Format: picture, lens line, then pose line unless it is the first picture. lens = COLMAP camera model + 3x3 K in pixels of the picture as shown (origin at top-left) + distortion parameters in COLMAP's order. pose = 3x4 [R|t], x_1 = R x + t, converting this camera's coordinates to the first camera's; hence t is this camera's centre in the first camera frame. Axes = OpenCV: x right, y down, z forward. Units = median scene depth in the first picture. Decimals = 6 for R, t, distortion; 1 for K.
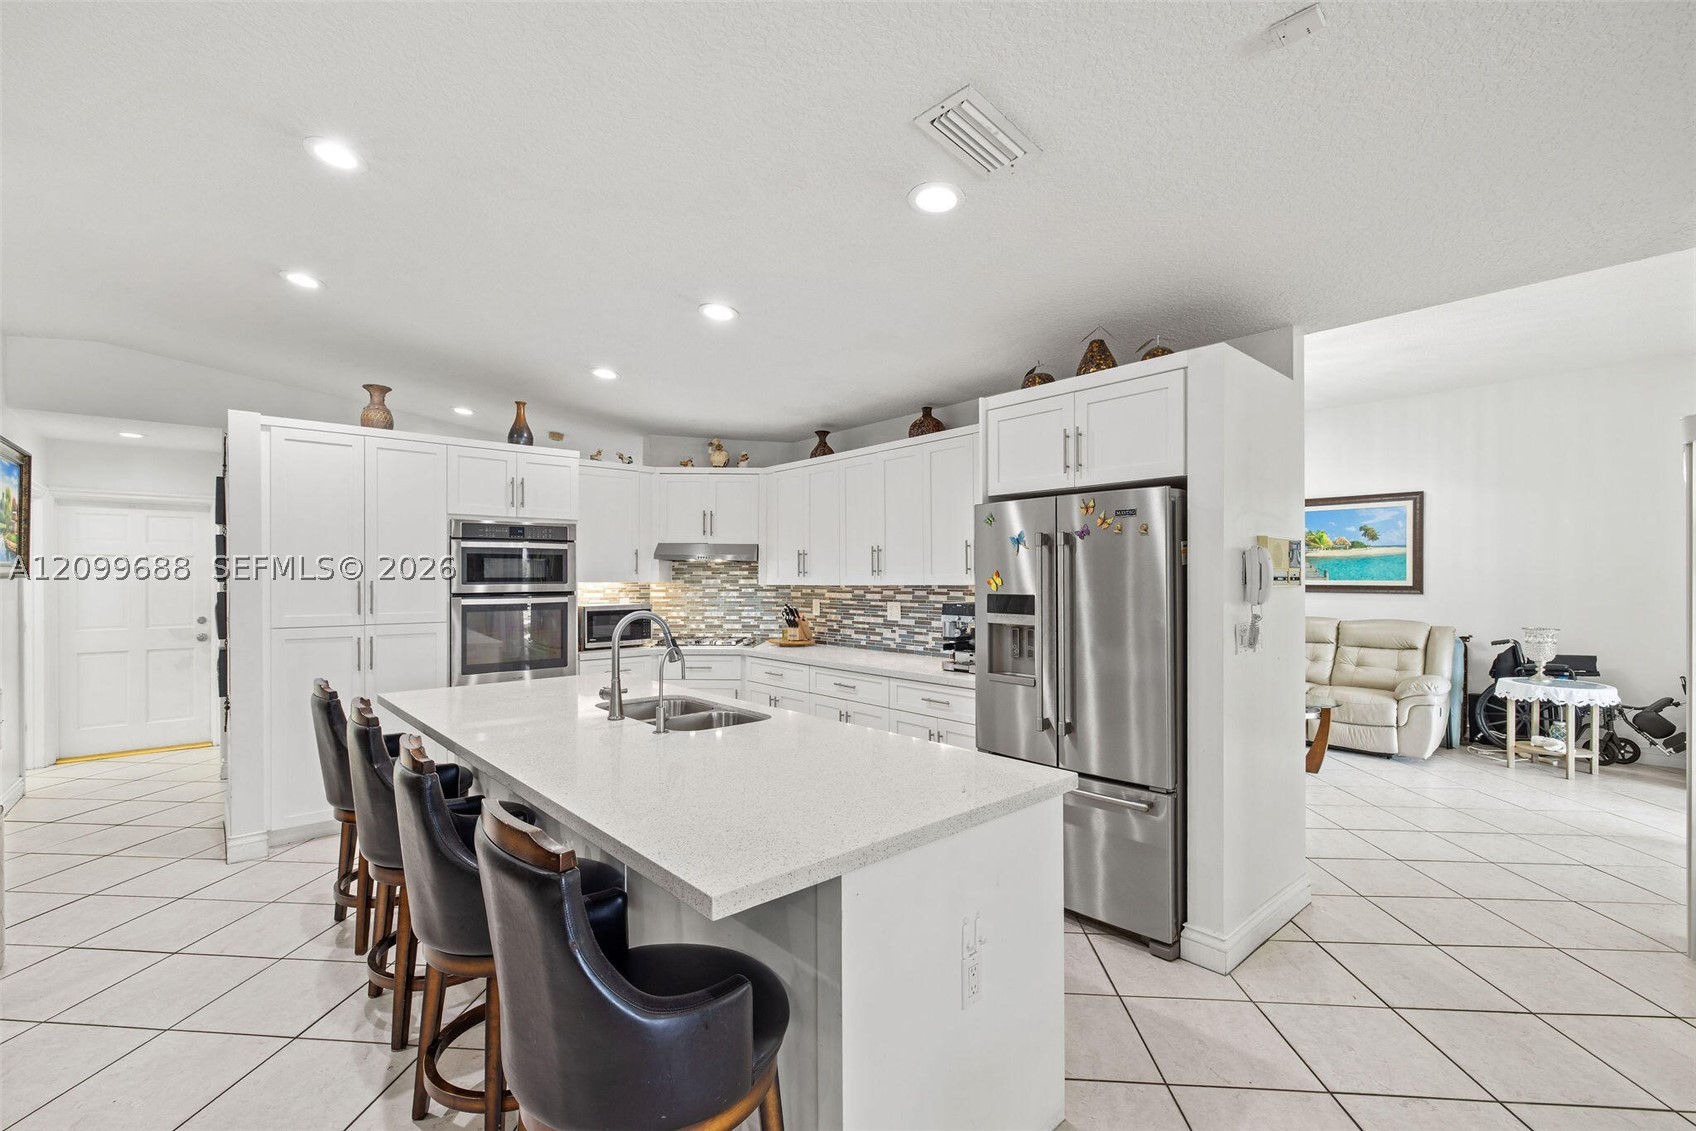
lens RADIAL K [[726.8, 0, 845.2], [0, 726.8, 571.6], [0, 0, 1]] dist [-0.002231, 0.000381]
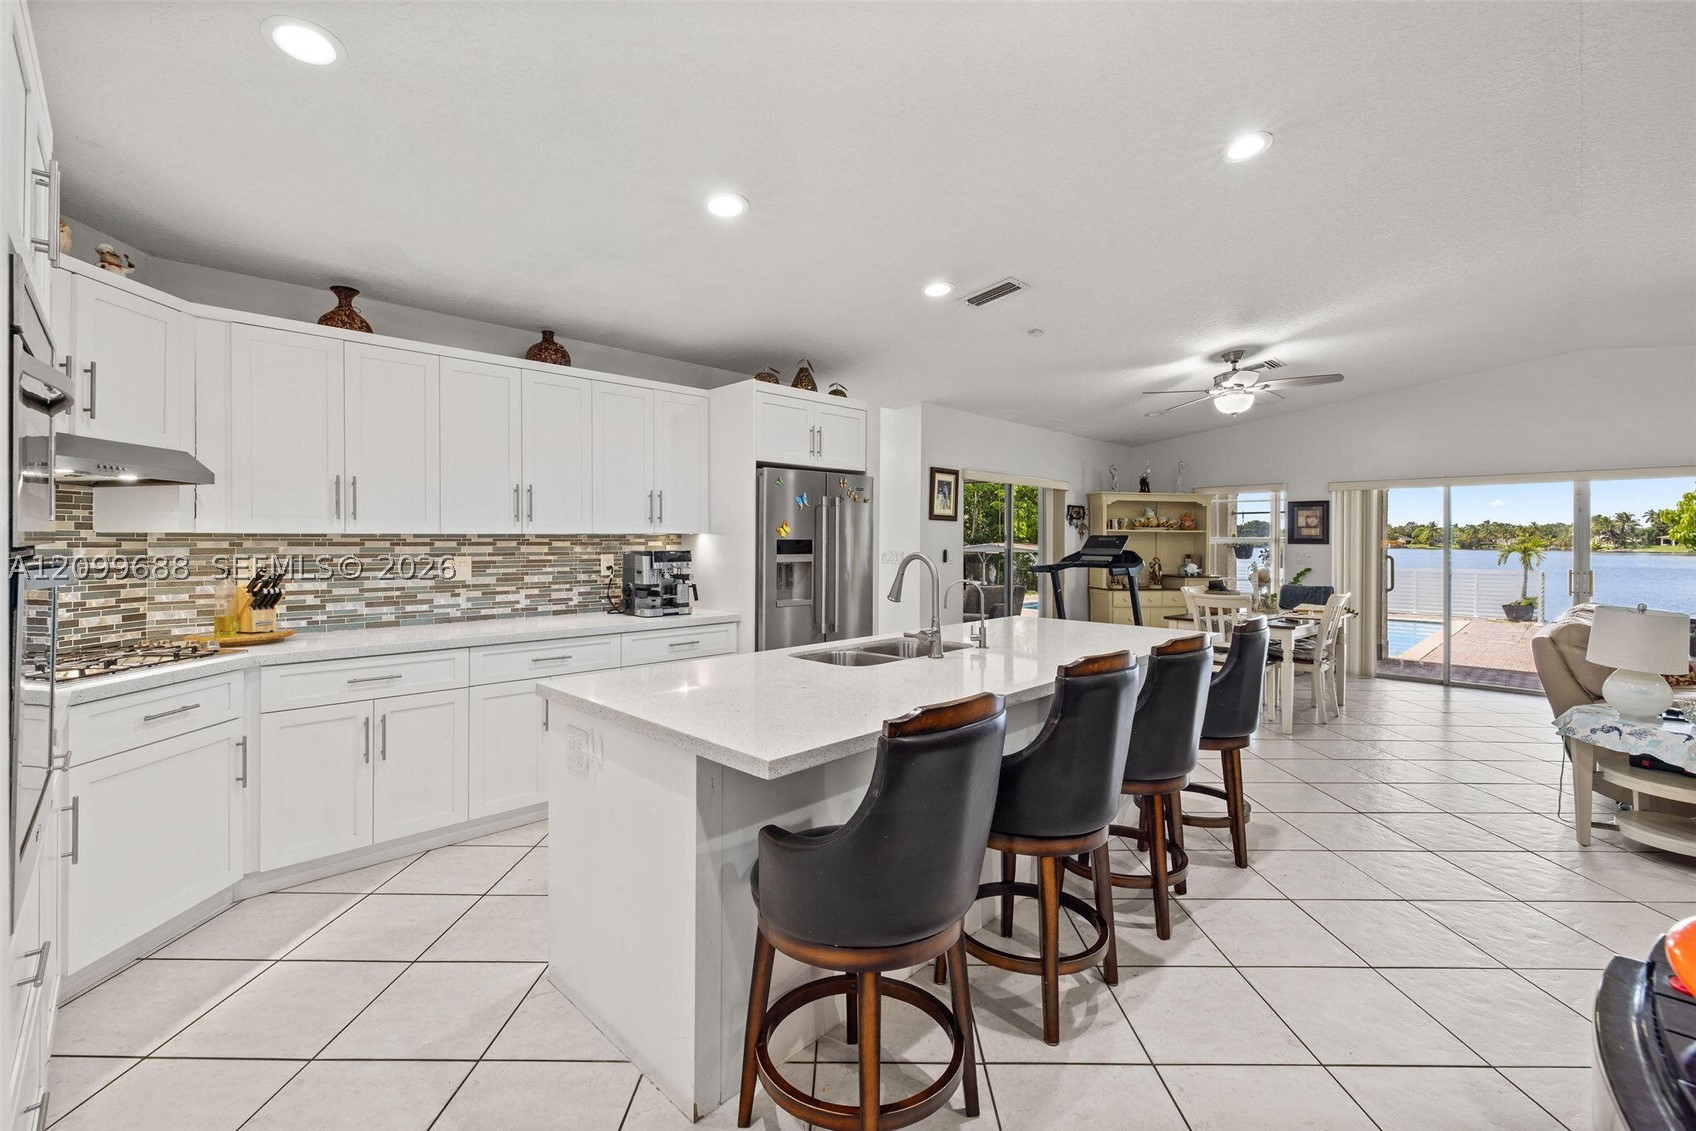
lens RADIAL K [[726.8, 0, 837.6], [0, 726.8, 537.8], [0, 0, 1]] dist [-0.002231, 0.000381]
pose [[-0.059824, 0.007547, 0.998180, -0.734592], [-0.011059, 0.999905, -0.008223, 0.024599], [-0.998148, -0.011531, -0.059734, 0.660187]]
